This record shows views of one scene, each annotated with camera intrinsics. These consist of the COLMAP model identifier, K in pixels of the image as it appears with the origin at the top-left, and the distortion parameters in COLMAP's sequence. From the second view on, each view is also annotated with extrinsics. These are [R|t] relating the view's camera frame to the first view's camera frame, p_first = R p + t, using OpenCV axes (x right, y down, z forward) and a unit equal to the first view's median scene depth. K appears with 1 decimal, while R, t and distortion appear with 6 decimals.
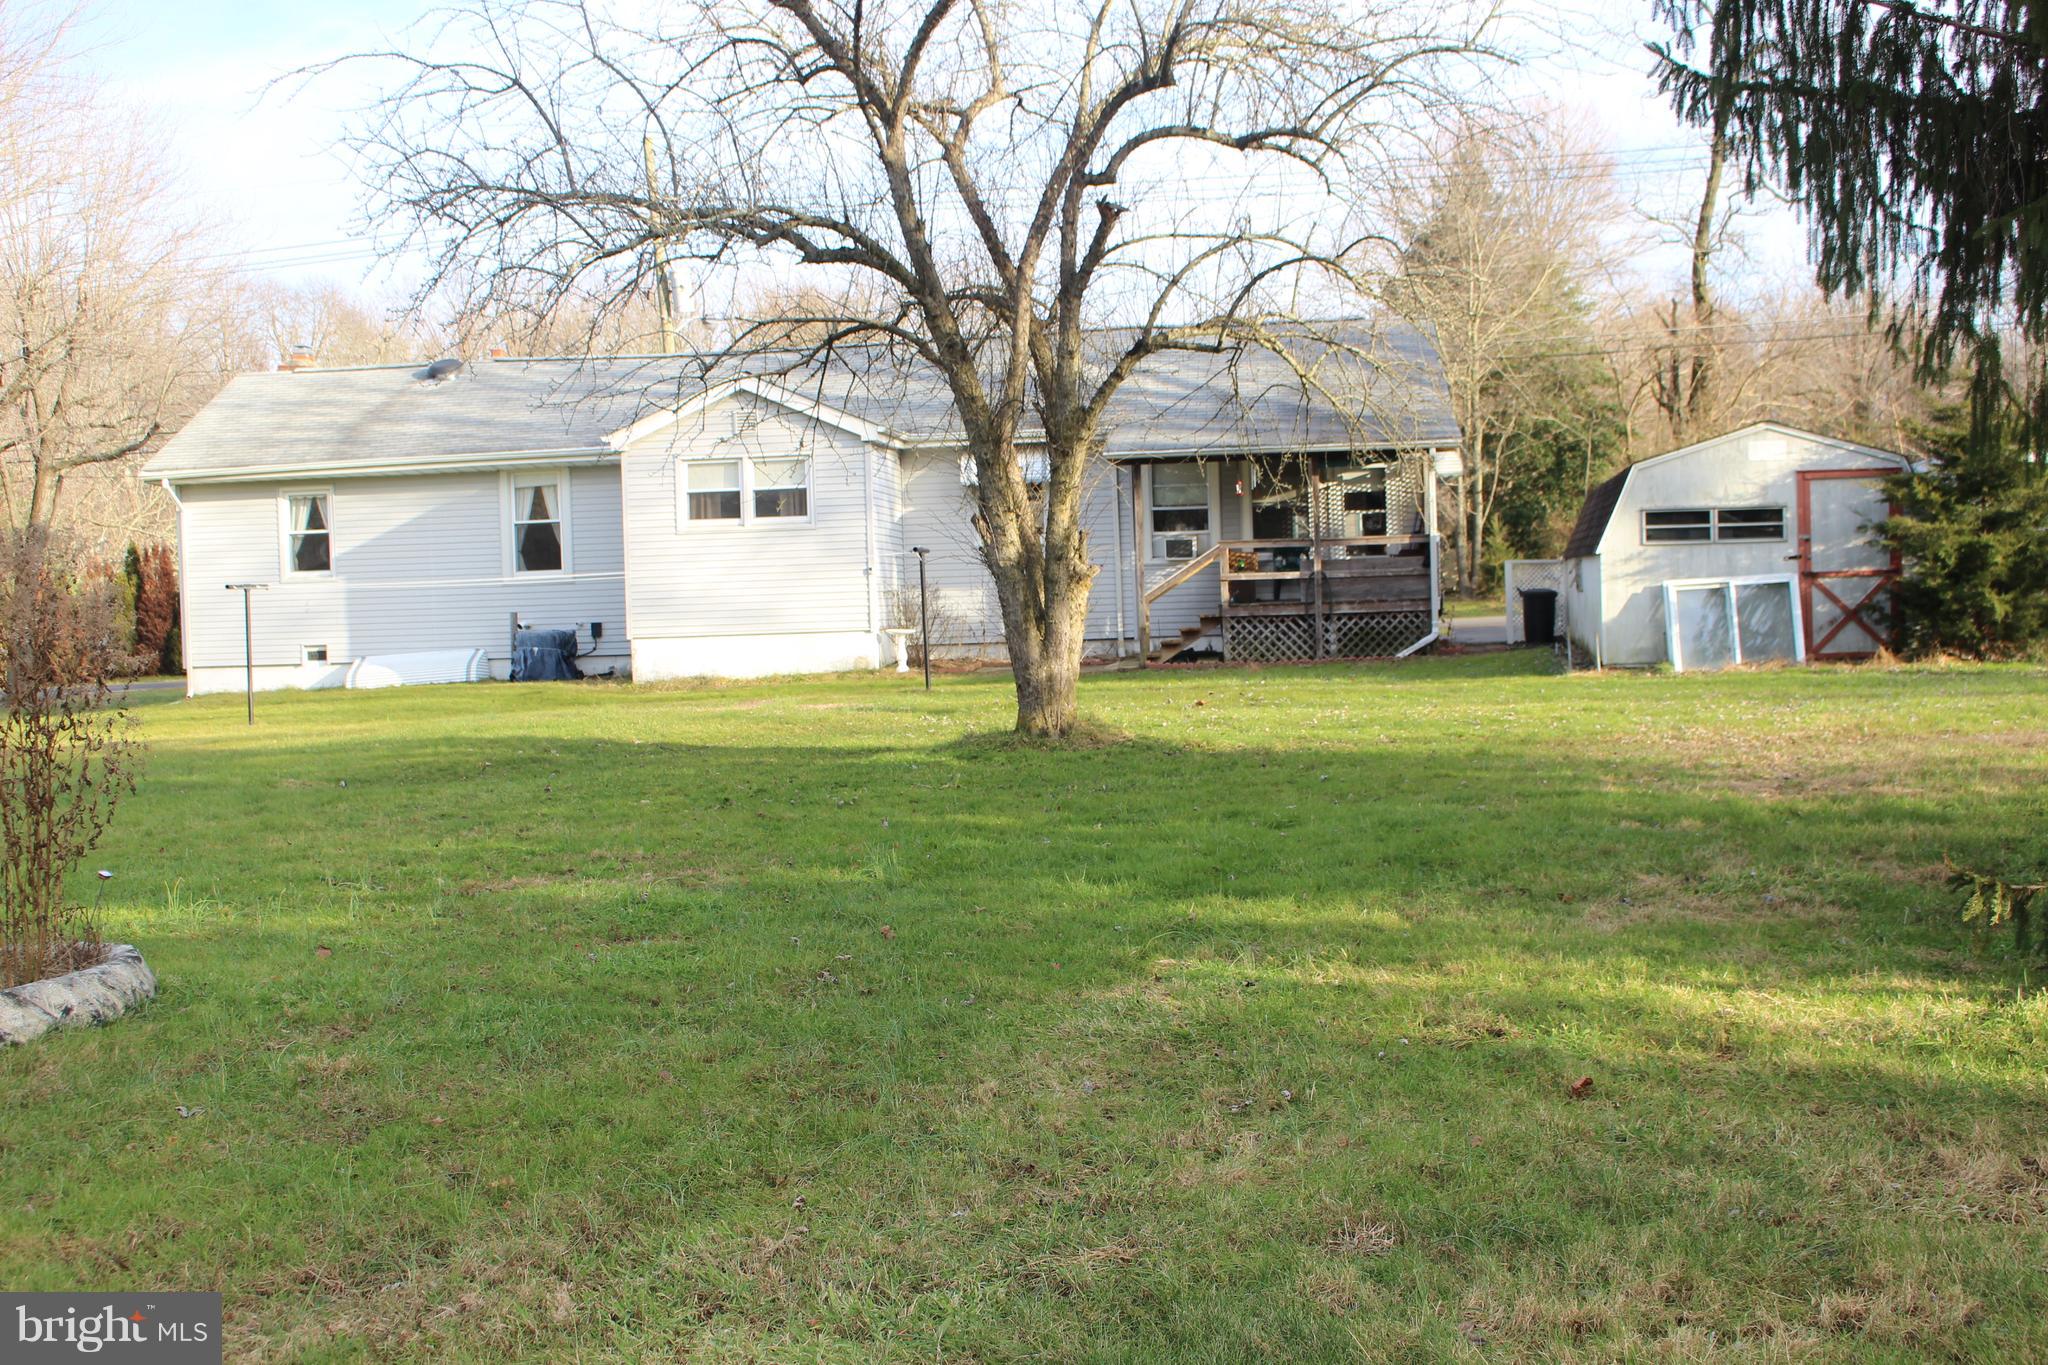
lens RADIAL K [[2373.4, 0, 1024.0], [0, 2373.4, 682.5], [0, 0, 1]] dist [-0.002784, -0.000974]
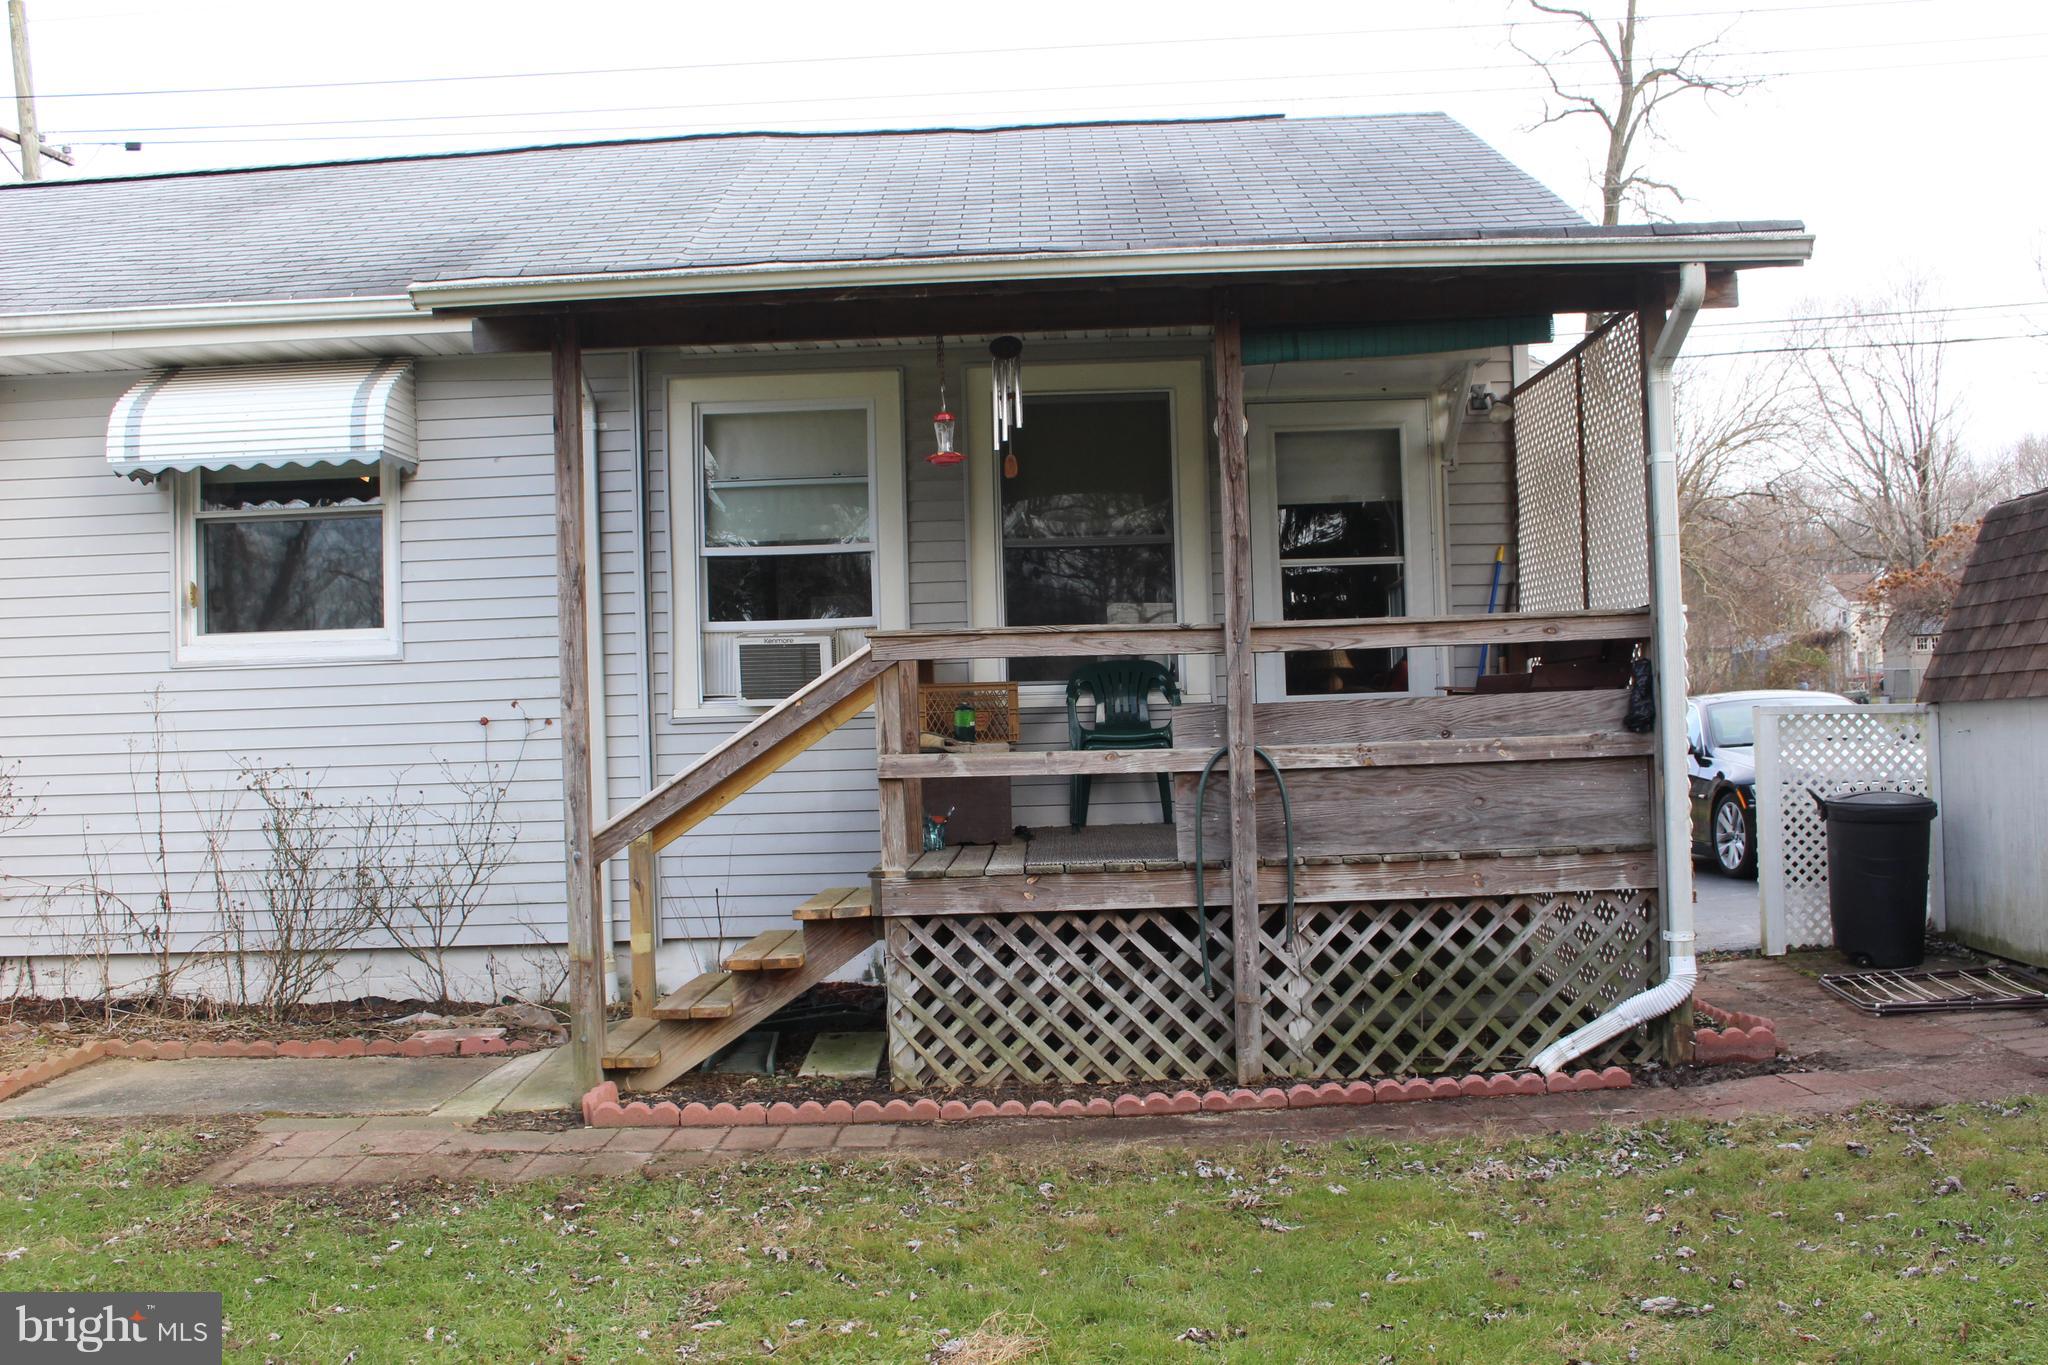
lens RADIAL K [[1302.7, 0, 1024.0], [0, 1302.7, 682.5], [0, 0, 1]] dist [0.000268, 0.000014]
pose [[0.996264, 0.002965, 0.086315, 0.086821], [0.003805, 0.996934, -0.078155, -0.042394], [-0.086282, 0.078192, 0.993198, 0.853925]]
